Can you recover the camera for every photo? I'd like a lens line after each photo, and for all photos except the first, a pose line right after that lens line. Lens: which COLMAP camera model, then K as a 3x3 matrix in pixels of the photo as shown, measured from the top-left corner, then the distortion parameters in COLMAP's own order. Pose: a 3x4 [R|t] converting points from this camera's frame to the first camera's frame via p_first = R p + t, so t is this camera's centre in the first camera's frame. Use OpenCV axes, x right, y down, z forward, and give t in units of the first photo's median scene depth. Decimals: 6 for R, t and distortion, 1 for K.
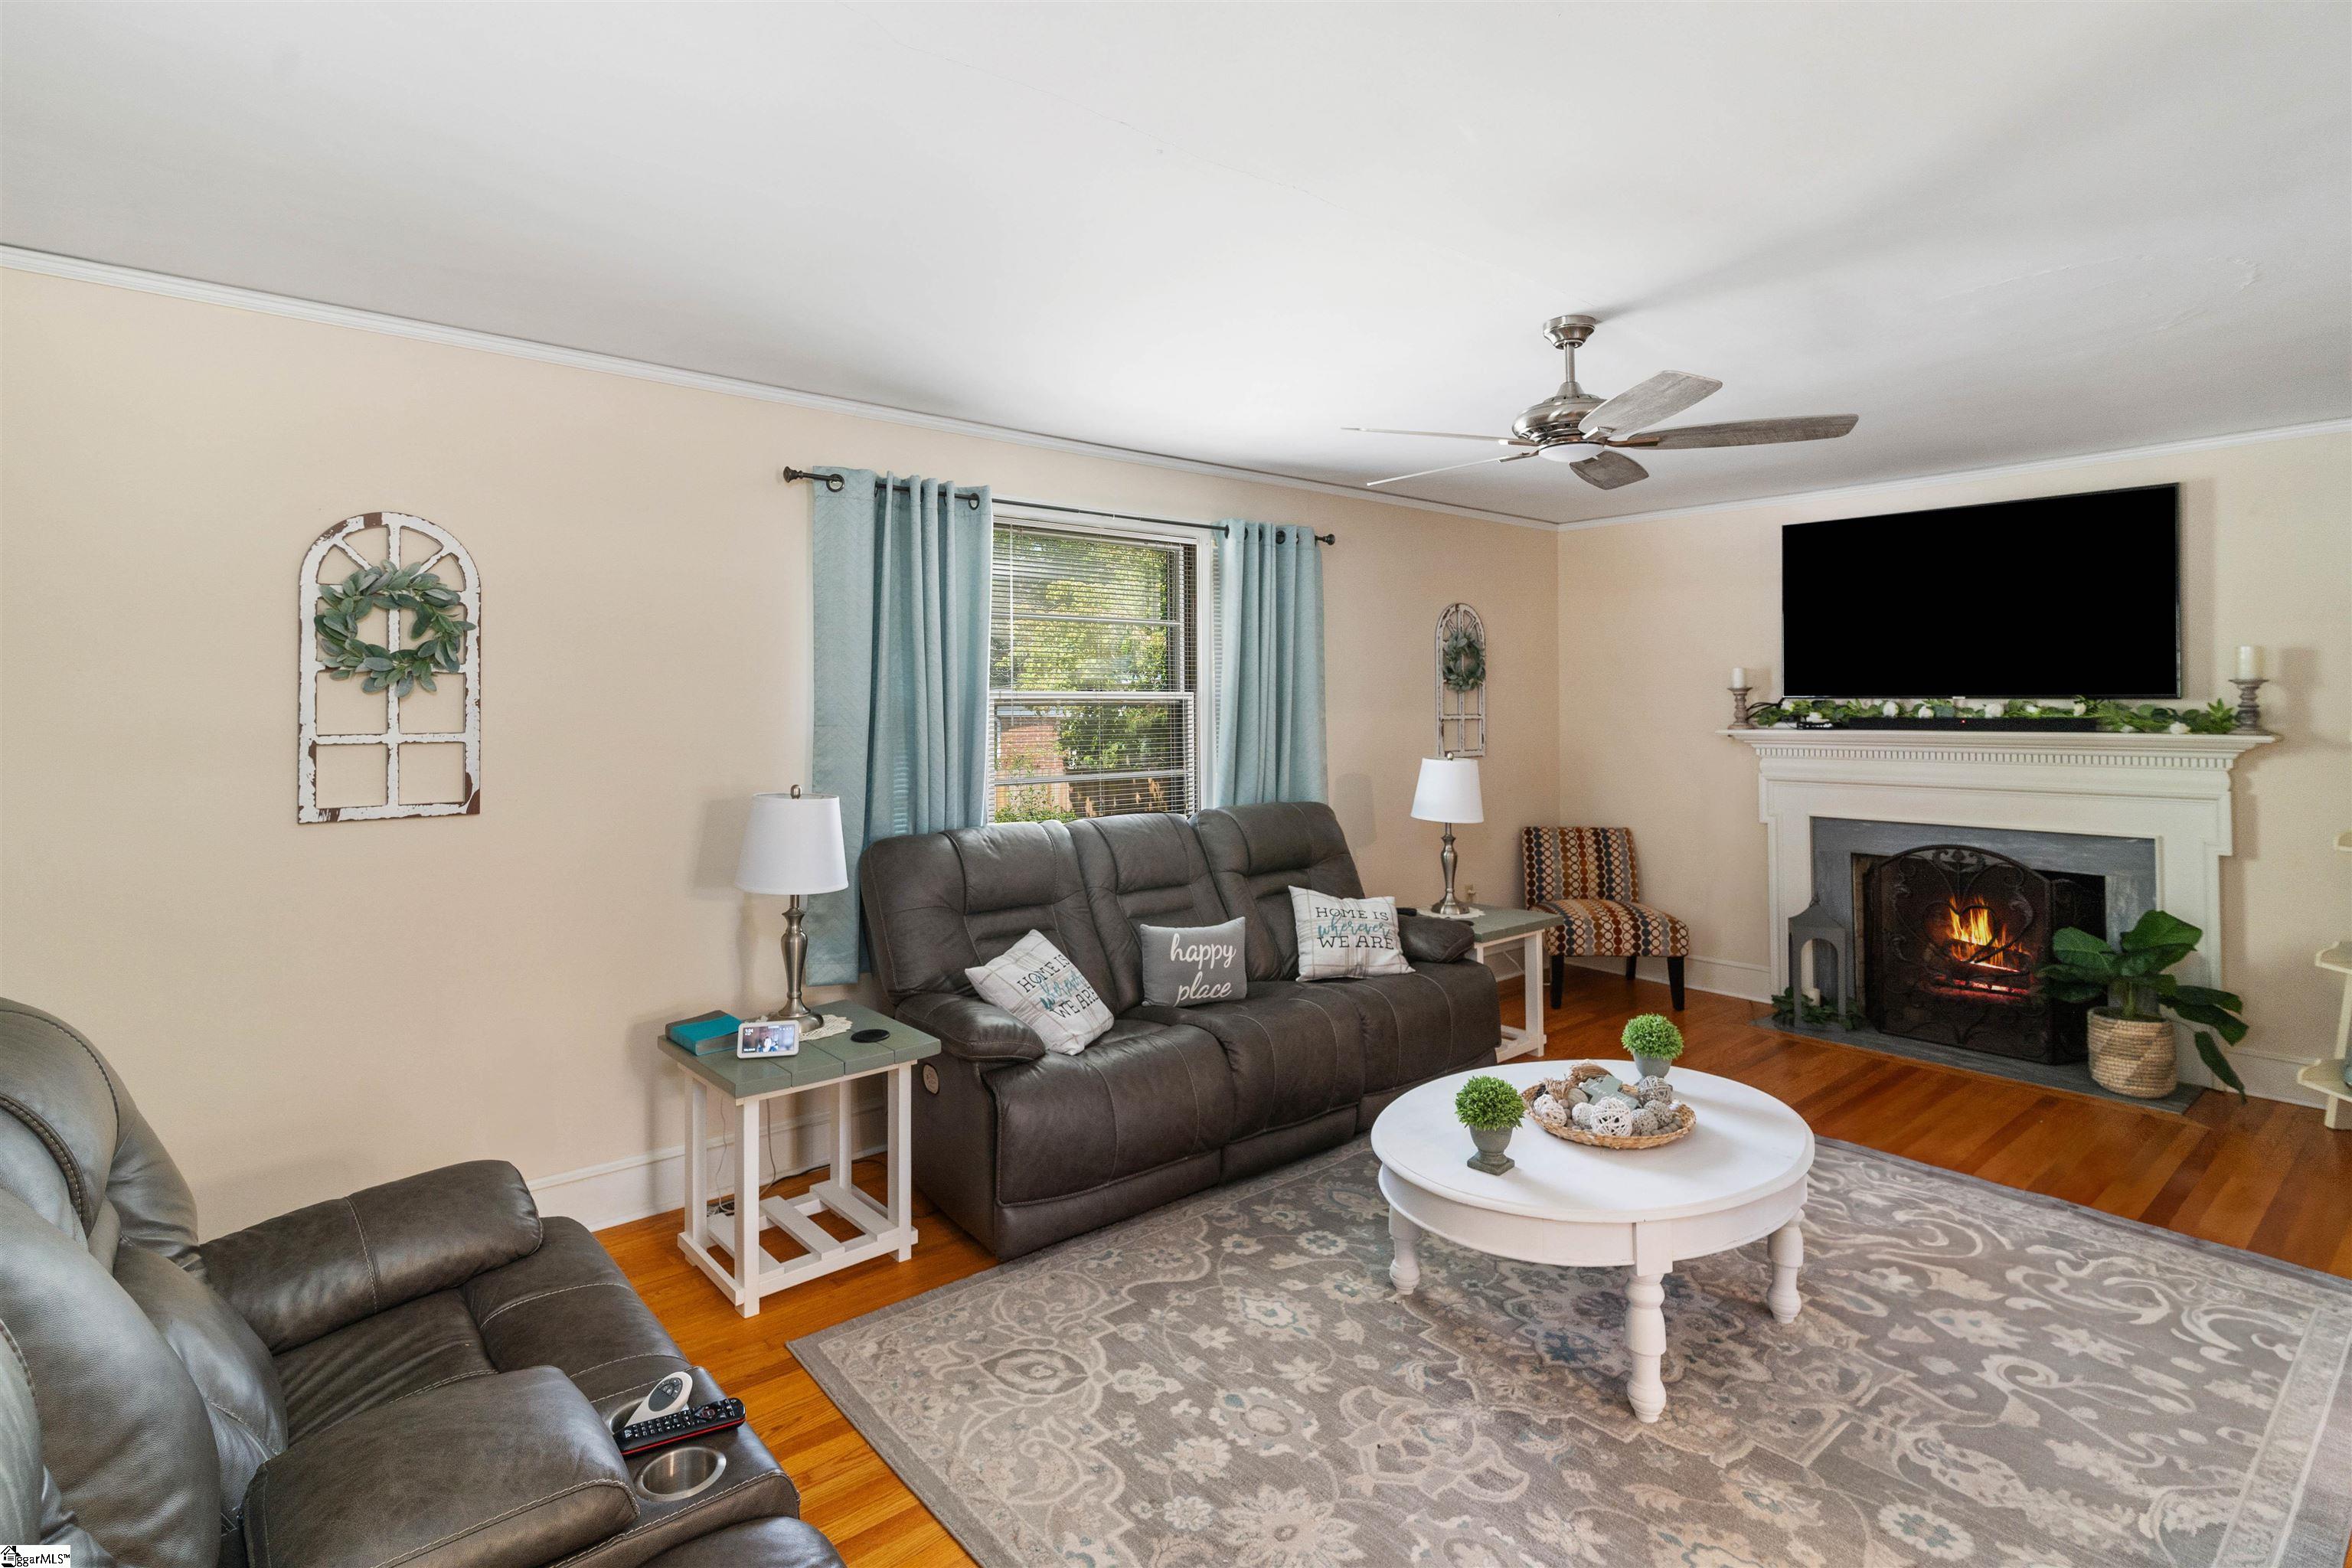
lens RADIAL K [[1156.2, 0, 1153.9], [0, 1156.2, 708.4], [0, 0, 1]] dist [-0.002857, 0.000012]
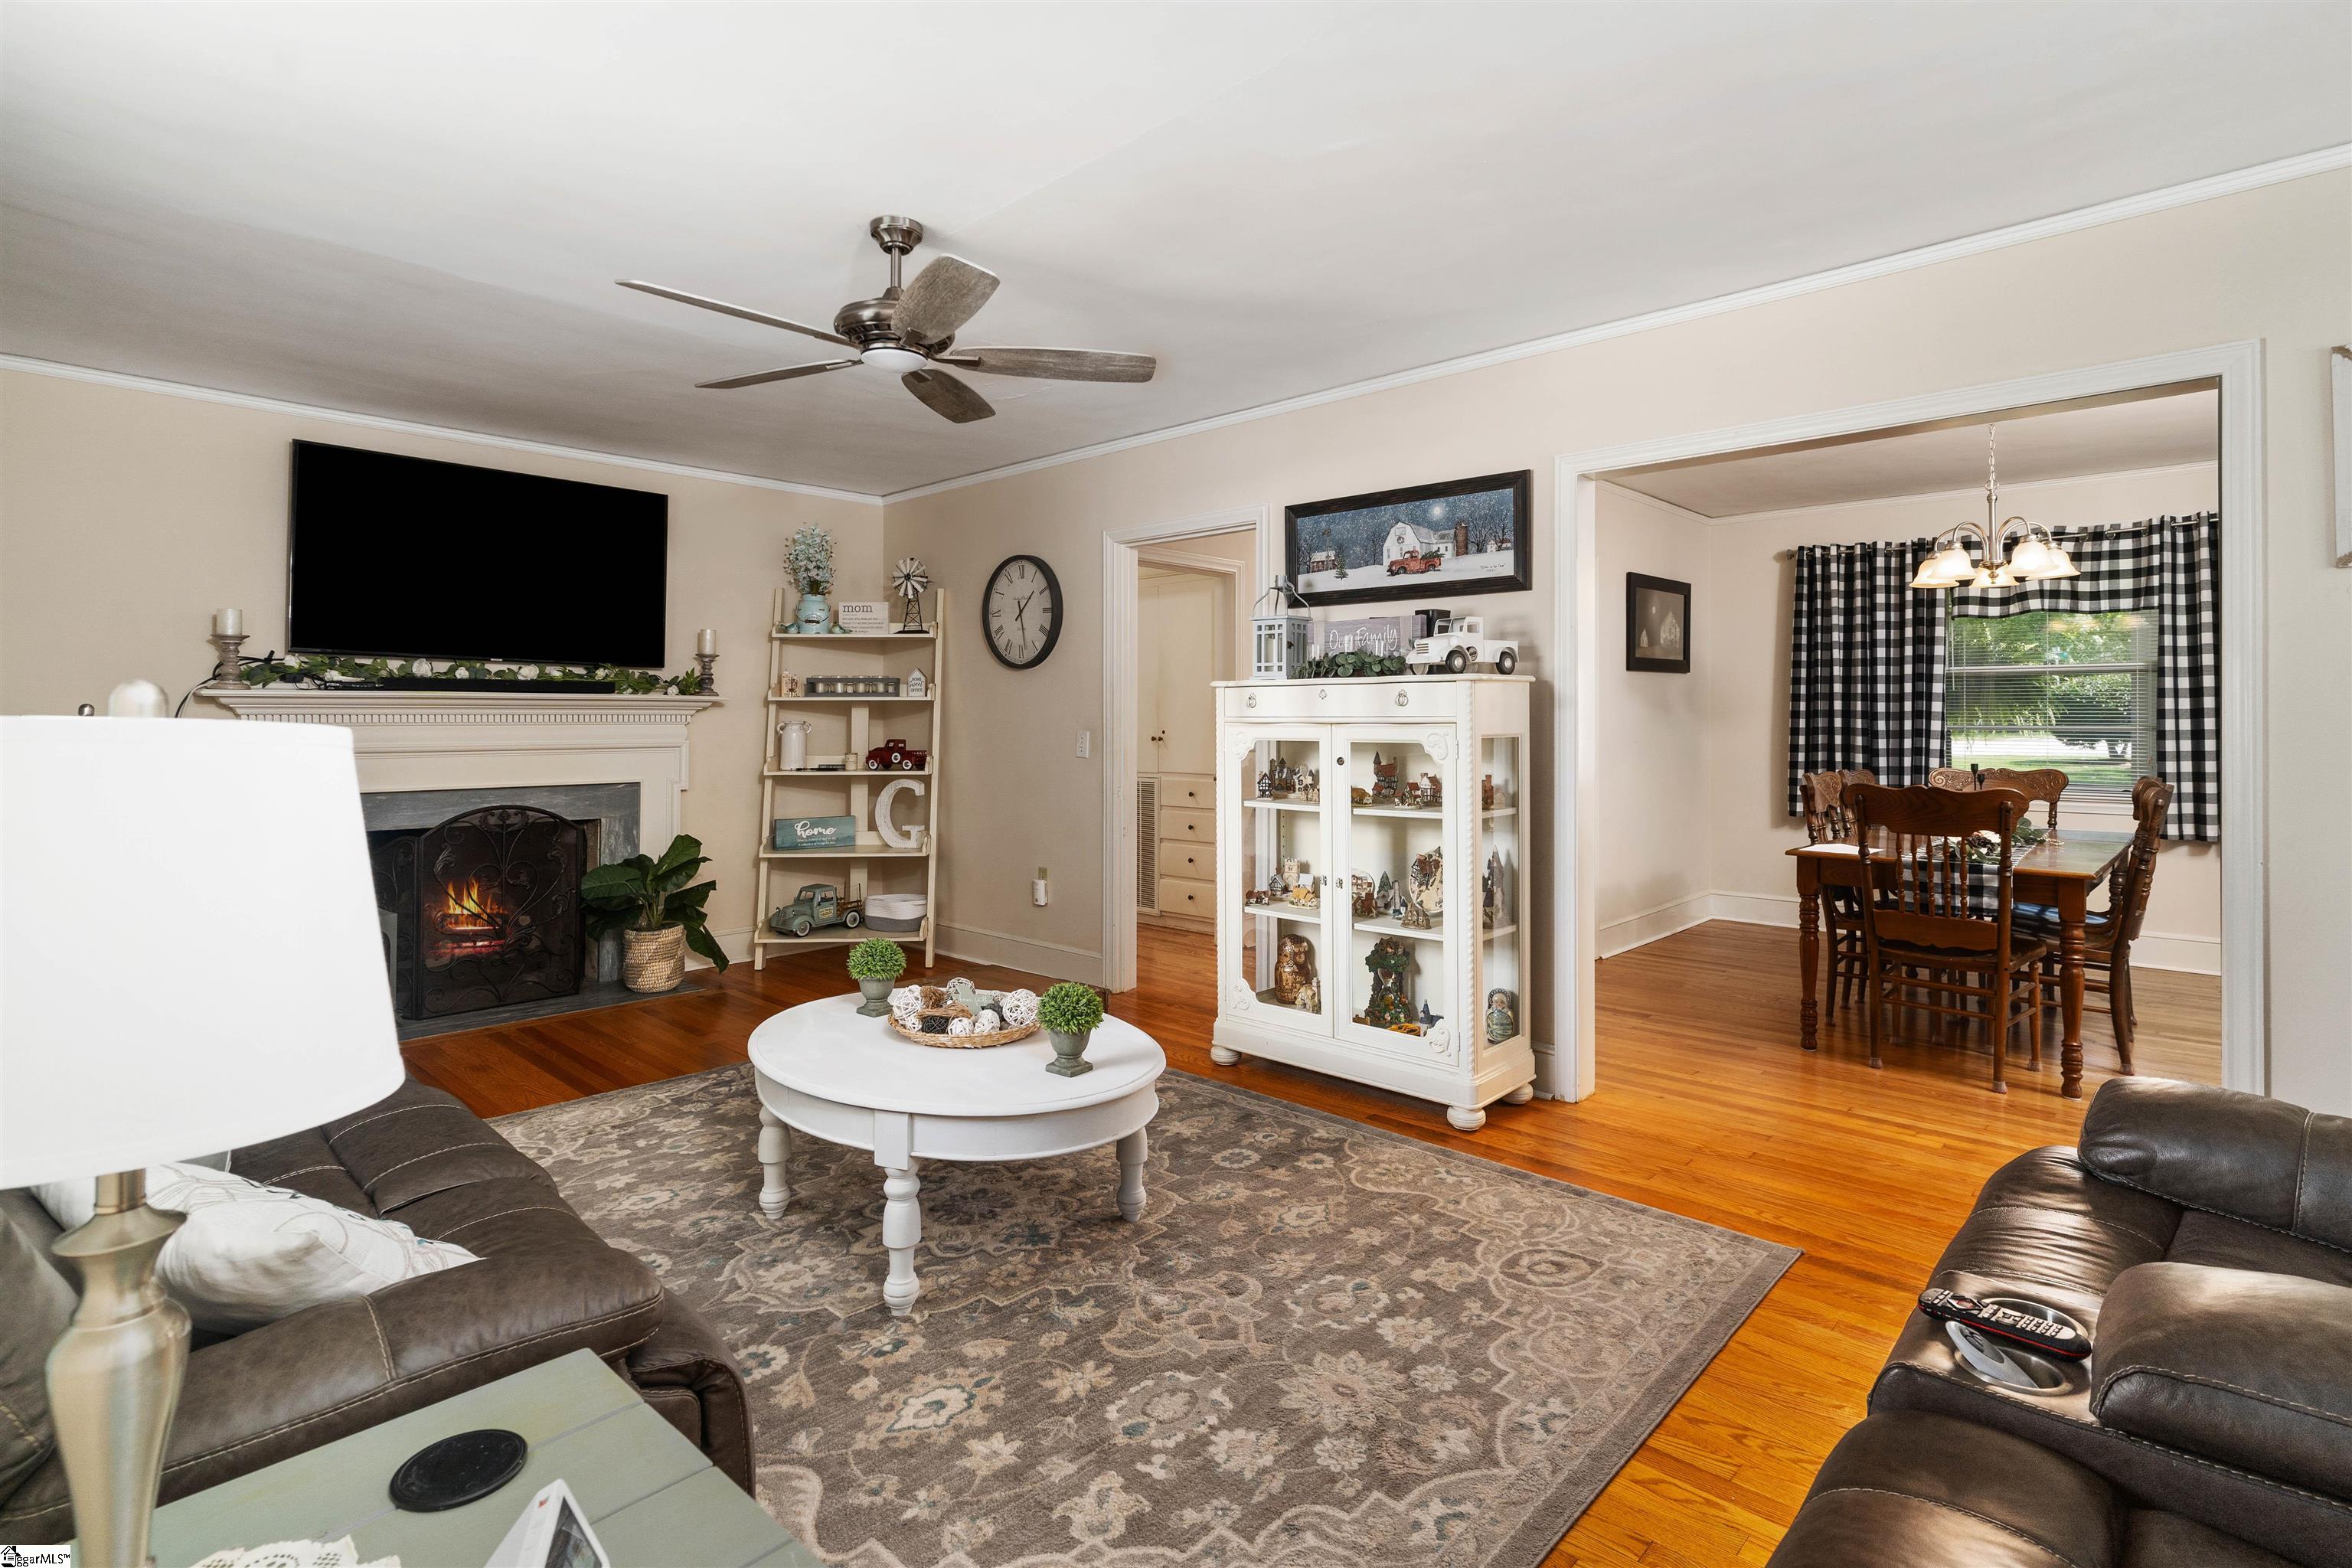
lens RADIAL K [[1156.2, 0, 1190.8], [0, 1156.2, 699.5], [0, 0, 1]] dist [-0.002857, 0.000012]
pose [[-0.129978, 0.022001, 0.991273, -0.679598], [0.008715, 0.999741, -0.021046, 0.093448], [-0.991479, 0.005904, -0.130136, 0.960981]]
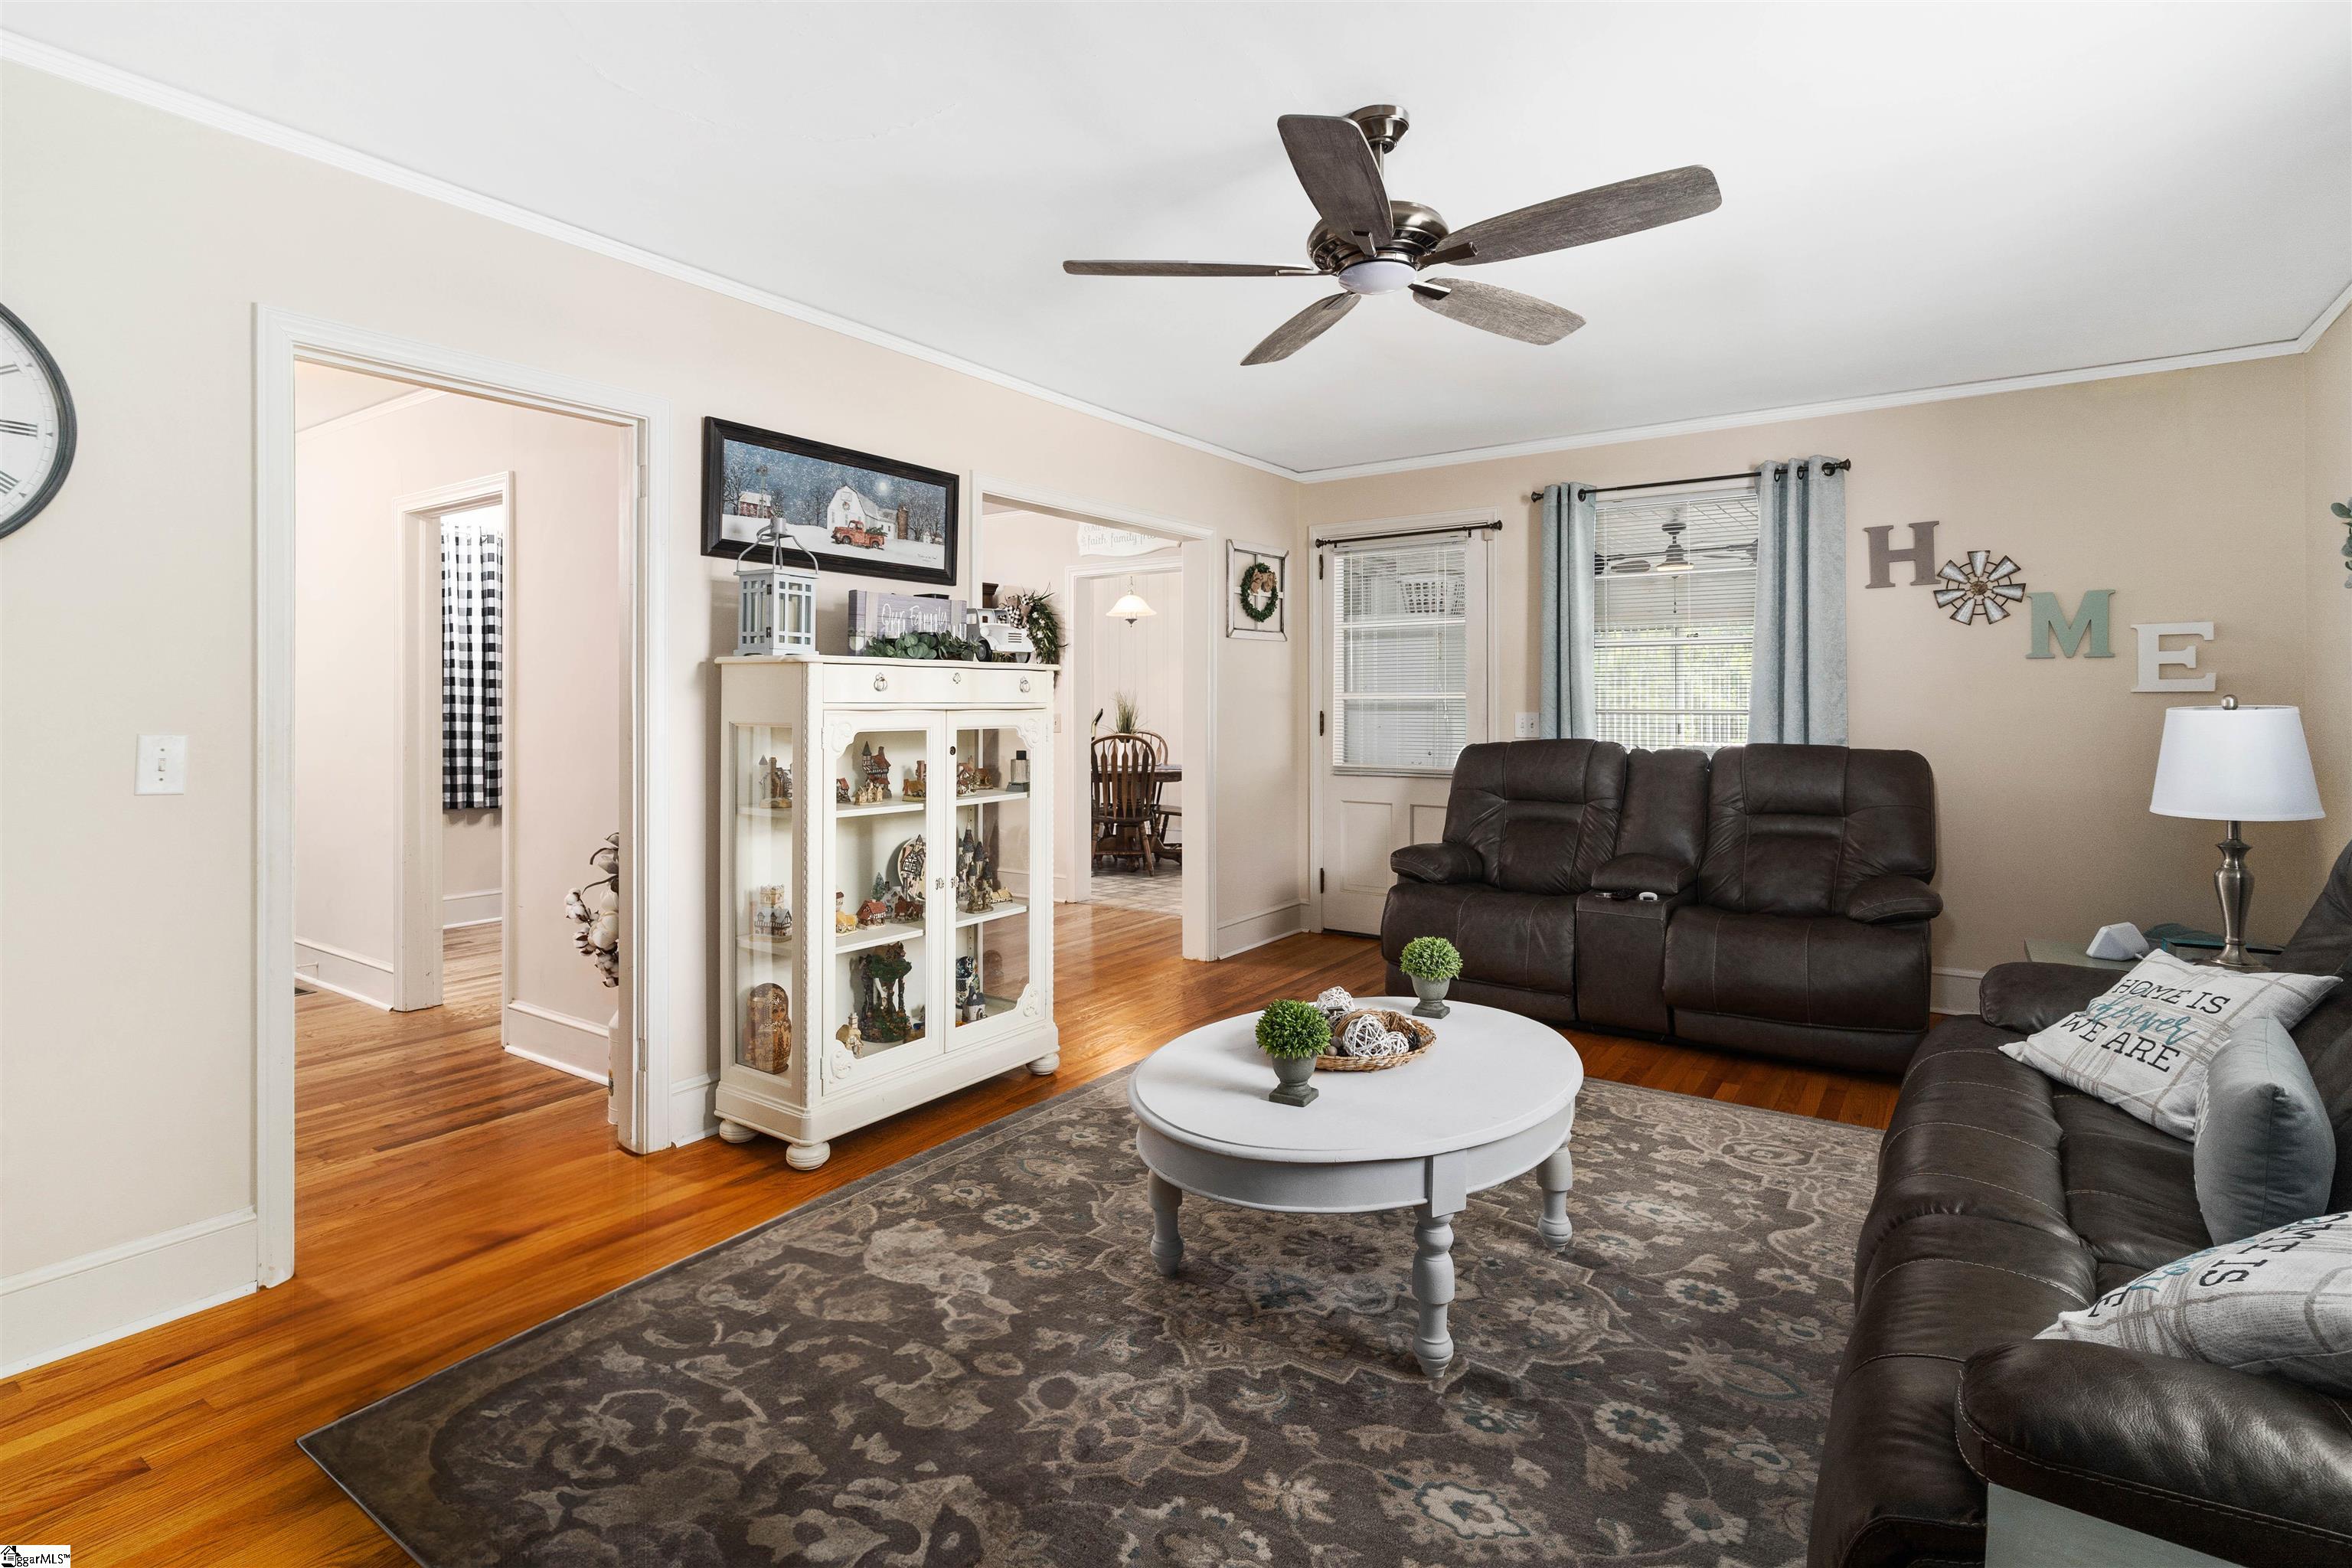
lens RADIAL K [[1156.2, 0, 1150.3], [0, 1156.2, 703.2], [0, 0, 1]] dist [-0.002857, 0.000012]
pose [[-0.965299, 0.005548, -0.261087, 0.805413], [0.003353, 0.999955, 0.008851, 0.075724], [0.261125, 0.007668, -0.965275, 1.904148]]
